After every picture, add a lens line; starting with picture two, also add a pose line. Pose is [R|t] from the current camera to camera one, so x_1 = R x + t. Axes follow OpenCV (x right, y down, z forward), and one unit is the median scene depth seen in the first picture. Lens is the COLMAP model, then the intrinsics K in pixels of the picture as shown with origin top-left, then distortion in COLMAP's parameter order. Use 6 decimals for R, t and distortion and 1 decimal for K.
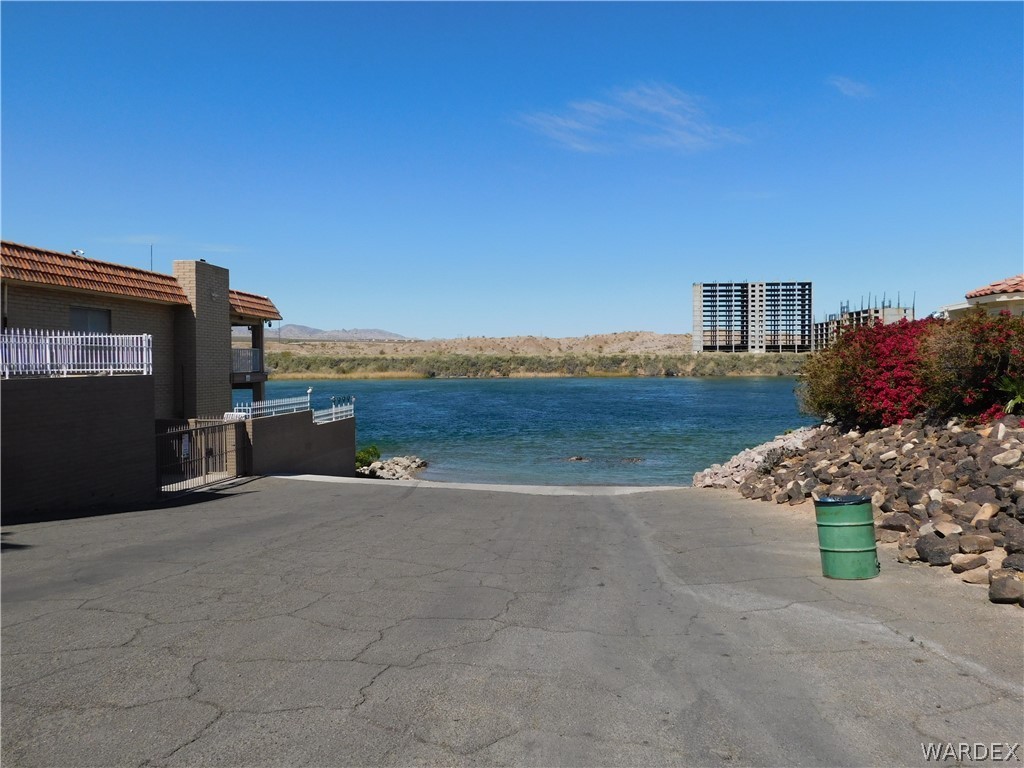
lens RADIAL K [[750.5, 0, 509.0], [0, 750.5, 391.8], [0, 0, 1]] dist [-0.004862, 0.000816]
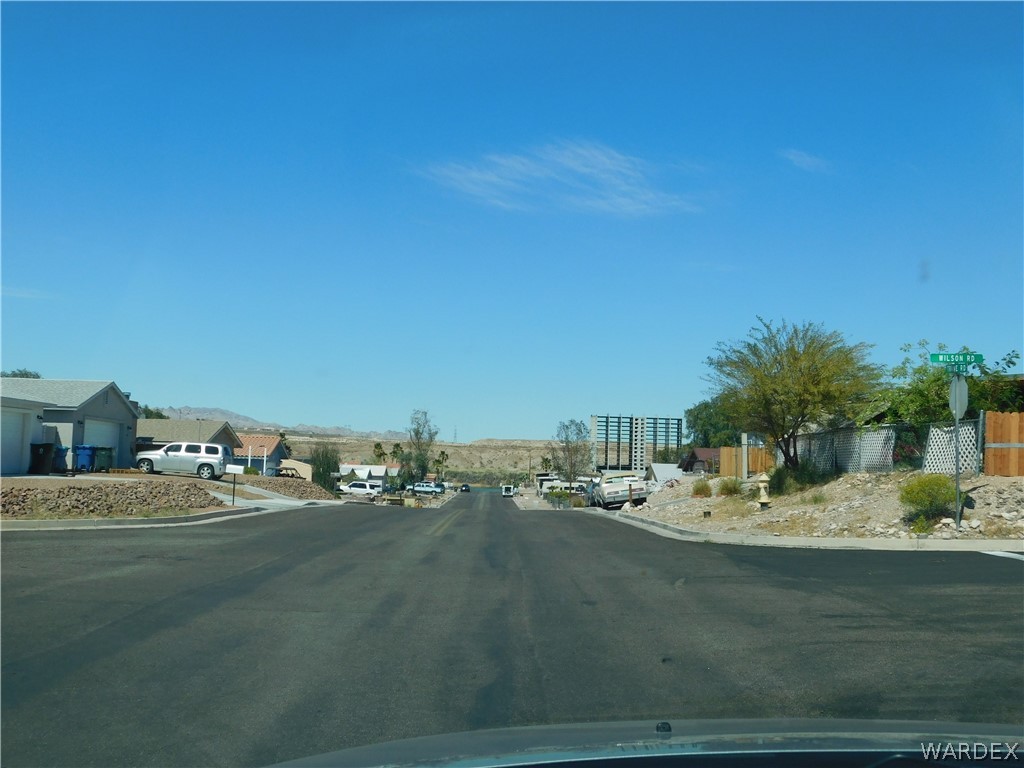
lens RADIAL K [[1068.0, 0, 511.0], [0, 1068.0, 381.9], [0, 0, 1]] dist [0.000998, 0.000000]
pose [[0.994417, 0.045012, 0.095435, -0.075301], [-0.033585, 0.992430, -0.118131, 0.018926], [-0.100030, 0.114266, 0.988401, -0.984298]]
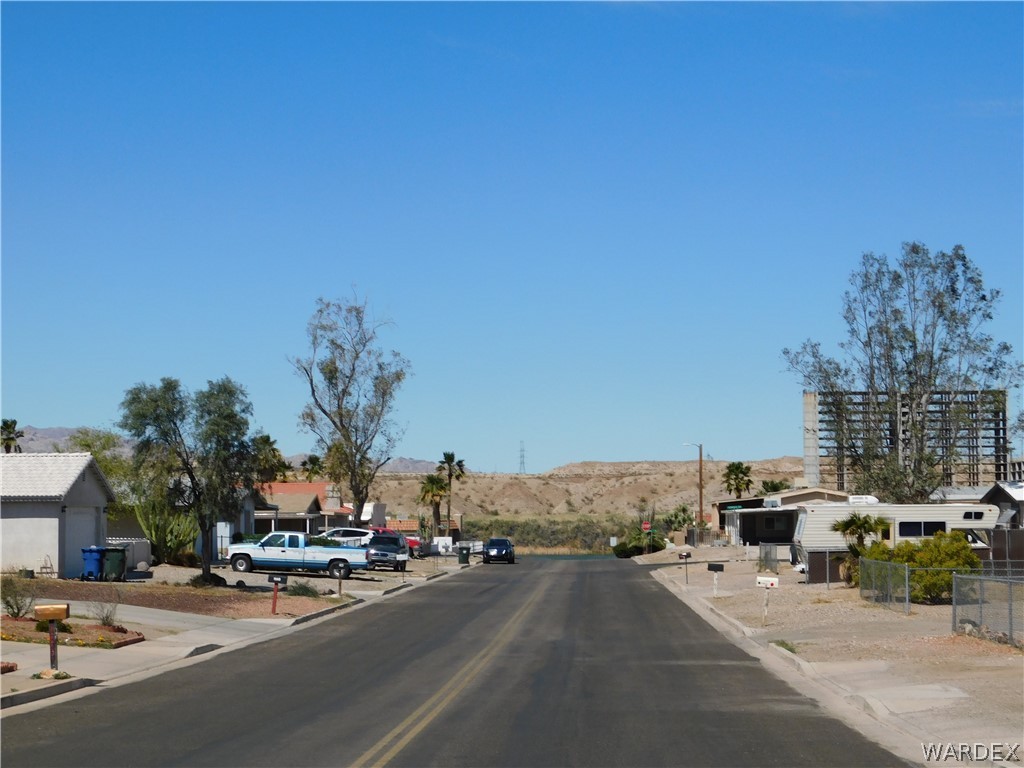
lens RADIAL K [[1993.9, 0, 511.5], [0, 1993.9, 384.4], [0, 0, 1]] dist [-0.039535, 0.000000]
pose [[0.999224, 0.005726, 0.038970, -0.046456], [-0.001580, 0.994409, -0.105590, 0.015101], [-0.039356, 0.105446, 0.993646, -0.663867]]
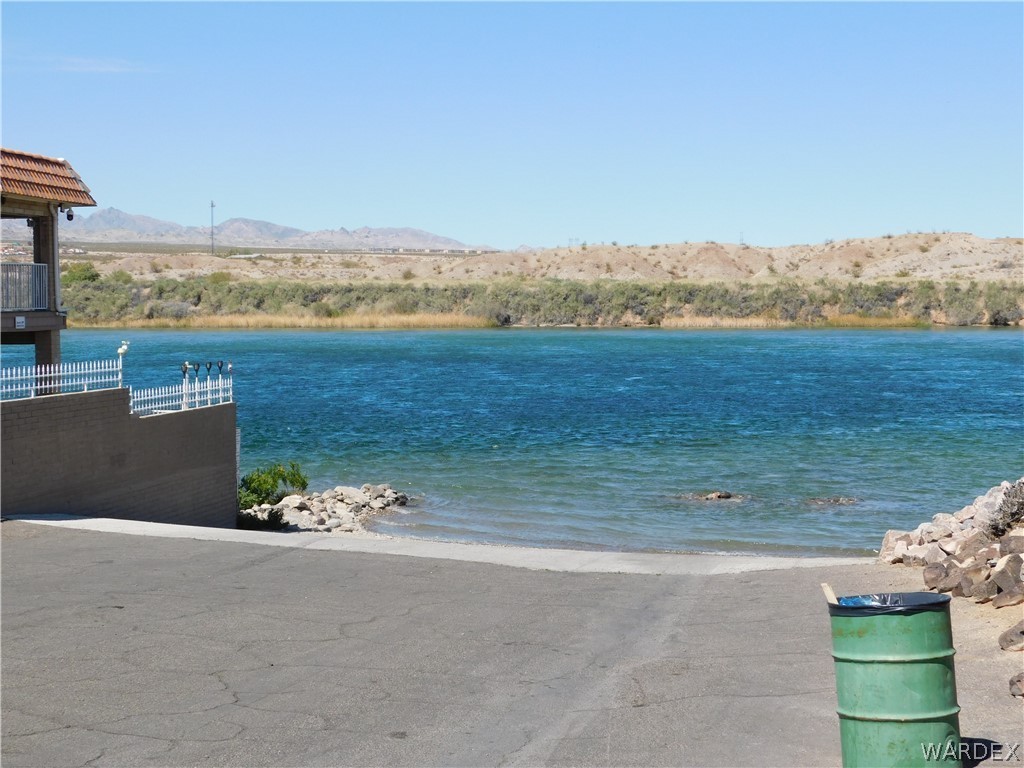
lens RADIAL K [[1524.0, 0, 516.3], [0, 1524.0, 382.0], [0, 0, 1]] dist [0.040300, 0.000000]
pose [[0.994632, 0.010464, -0.102942, 0.008883], [-0.008696, 0.999807, 0.017612, 0.000027], [0.103107, -0.016622, 0.994531, 0.002422]]
